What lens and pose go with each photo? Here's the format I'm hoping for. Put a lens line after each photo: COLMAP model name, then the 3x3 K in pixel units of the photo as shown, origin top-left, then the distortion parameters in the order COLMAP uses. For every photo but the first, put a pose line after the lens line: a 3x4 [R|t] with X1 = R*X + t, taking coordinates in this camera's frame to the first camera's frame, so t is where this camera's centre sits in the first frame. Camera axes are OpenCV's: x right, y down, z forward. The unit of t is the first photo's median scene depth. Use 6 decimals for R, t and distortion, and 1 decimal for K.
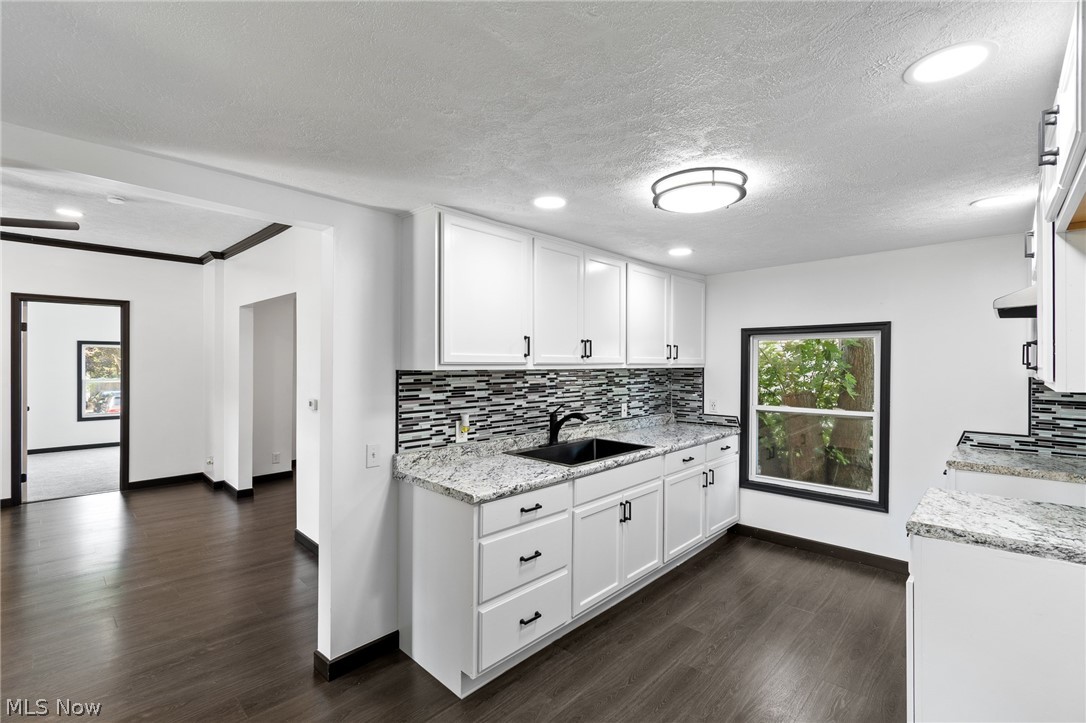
lens RADIAL K [[479.6, 0, 545.2], [0, 479.6, 361.2], [0, 0, 1]] dist [0.000857, -0.000204]
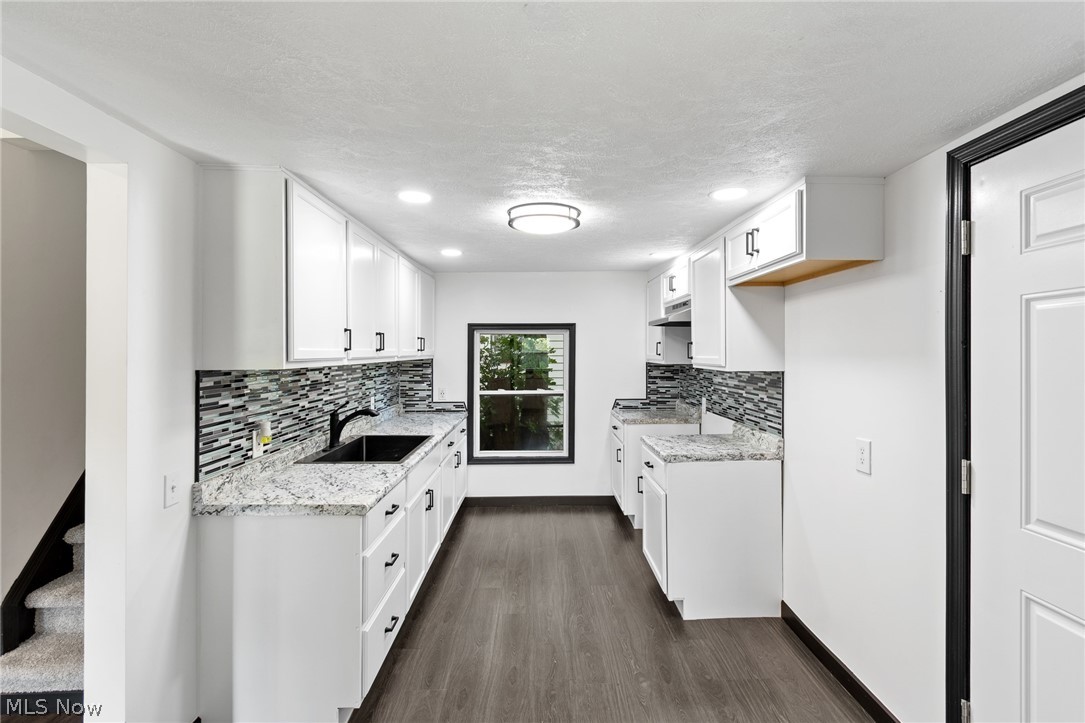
lens RADIAL K [[496.6, 0, 544.2], [0, 496.6, 350.6], [0, 0, 1]] dist [0.003040, -0.000502]
pose [[0.715027, -0.003561, 0.699088, -0.395478], [0.001190, 0.999992, 0.003877, -0.012577], [-0.699096, -0.001941, 0.715025, 0.056998]]
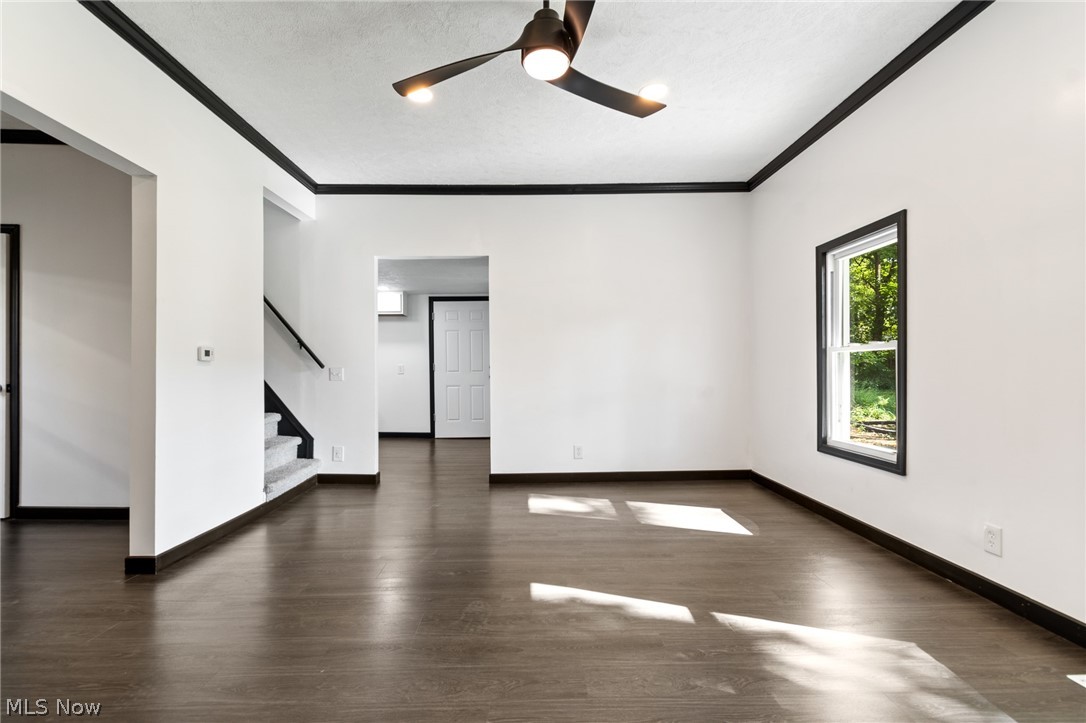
lens RADIAL K [[479.6, 0, 539.2], [0, 479.6, 365.1], [0, 0, 1]] dist [0.000857, -0.000204]
pose [[-0.697050, 0.002272, 0.717019, -1.866679], [-0.001030, 0.999991, -0.004169, 0.130926], [-0.717021, -0.003644, -0.697042, 1.480339]]
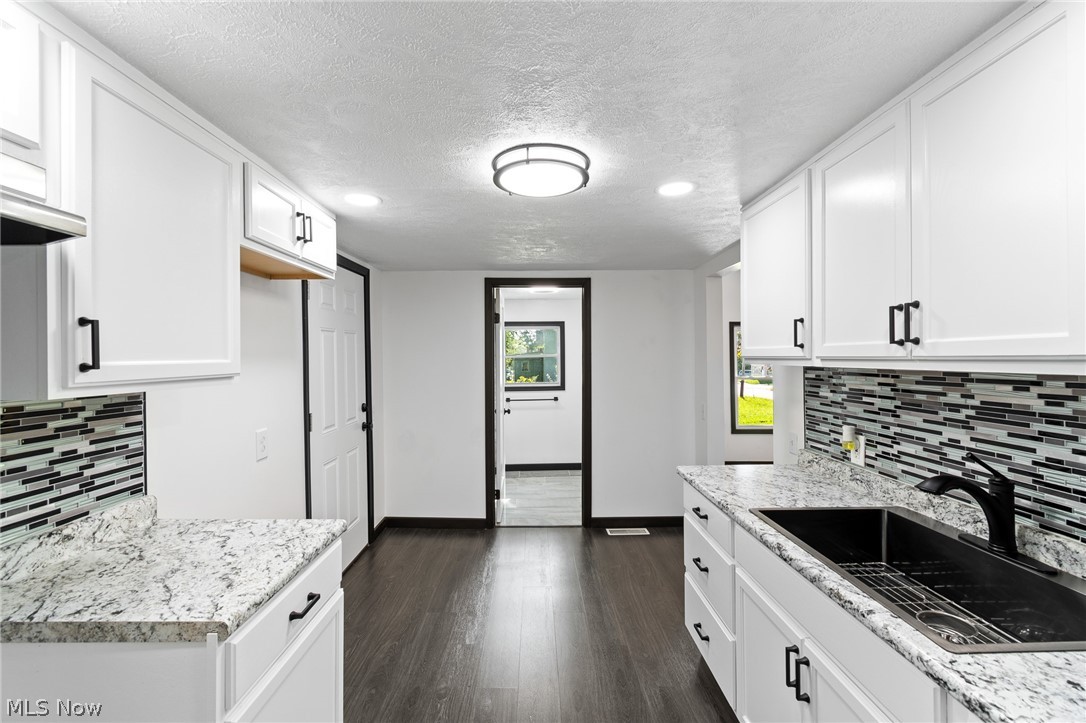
lens RADIAL K [[479.6, 0, 536.4], [0, 479.6, 355.6], [0, 0, 1]] dist [0.000857, -0.000204]
pose [[-0.724629, -0.002336, -0.689136, 0.660216], [0.005000, 0.999950, -0.008647, 0.005513], [0.689121, -0.009712, -0.724581, 1.139094]]
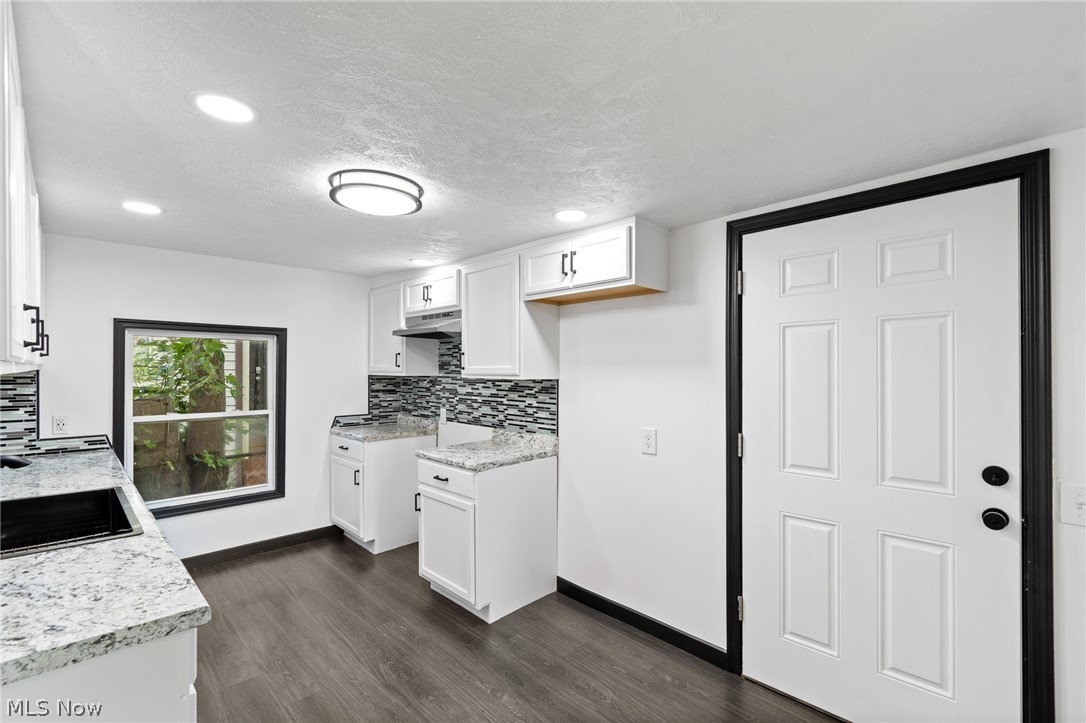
lens RADIAL K [[479.6, 0, 541.2], [0, 479.6, 371.8], [0, 0, 1]] dist [0.000857, -0.000204]
pose [[0.030710, -0.007906, 0.999497, -0.469269], [-0.008852, 0.999927, 0.008181, 0.006986], [-0.999489, -0.009099, 0.030638, 0.425721]]
